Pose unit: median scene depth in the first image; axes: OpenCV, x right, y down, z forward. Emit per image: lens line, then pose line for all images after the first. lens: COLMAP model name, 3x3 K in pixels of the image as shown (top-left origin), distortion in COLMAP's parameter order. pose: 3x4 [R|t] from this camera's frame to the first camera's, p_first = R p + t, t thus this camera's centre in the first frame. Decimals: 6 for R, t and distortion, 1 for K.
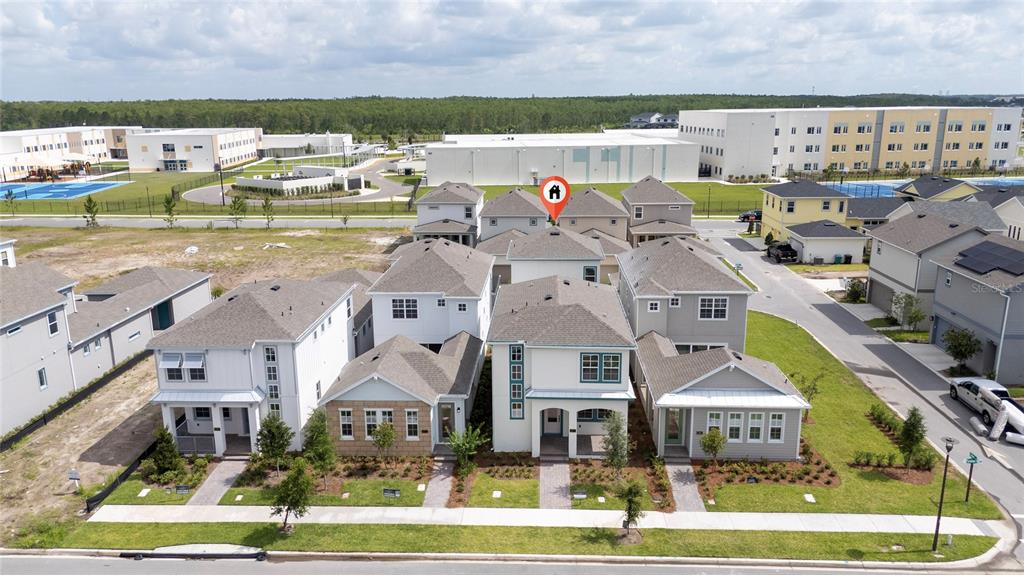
lens RADIAL K [[753.7, 0, 512.0], [0, 753.7, 287.5], [0, 0, 1]] dist [0.085417, -0.064221]
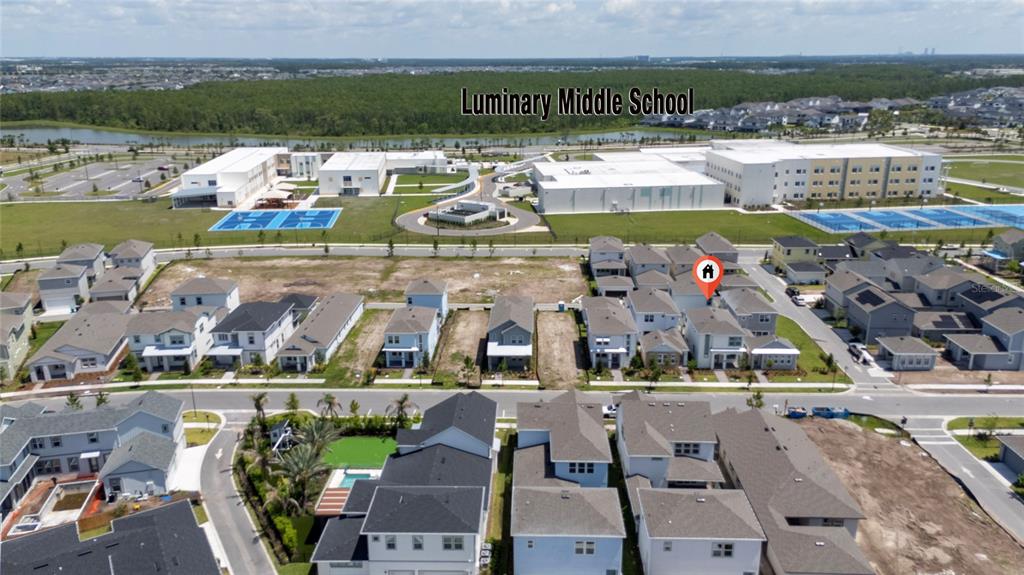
lens RADIAL K [[753.7, 0, 512.0], [0, 753.7, 287.5], [0, 0, 1]] dist [0.085417, -0.064221]
pose [[0.999800, -0.002098, 0.019878, -0.758315], [0.001015, 0.998523, 0.054328, -0.252672], [-0.019963, -0.054297, 0.998325, -1.856654]]
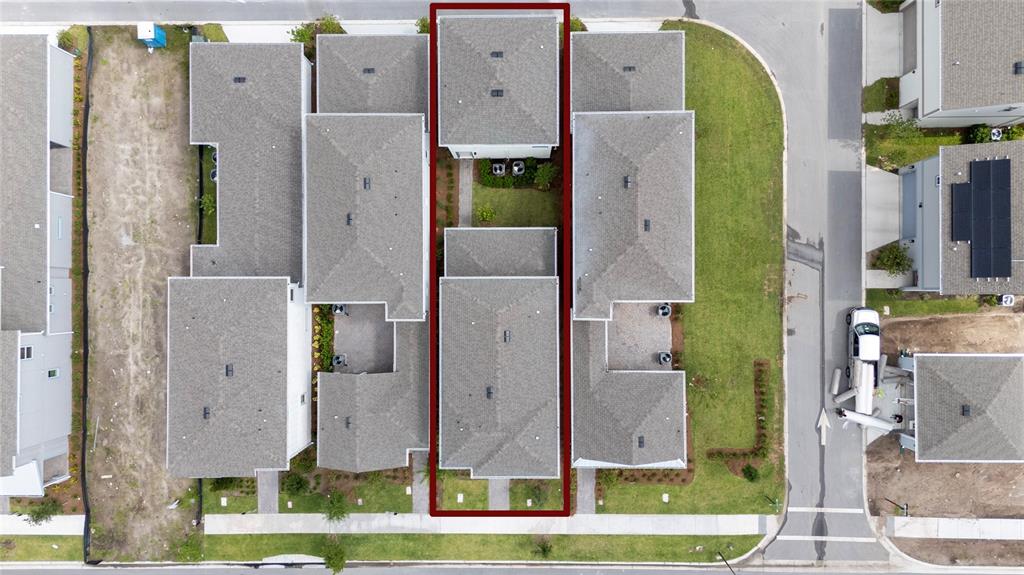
lens RADIAL K [[753.7, 0, 512.0], [0, 753.7, 287.5], [0, 0, 1]] dist [0.085417, -0.064221]
pose [[0.998729, -0.047706, -0.016269, 0.102823], [0.027543, 0.246230, 0.968820, -1.040935], [-0.042213, -0.968037, 0.247231, 0.835383]]
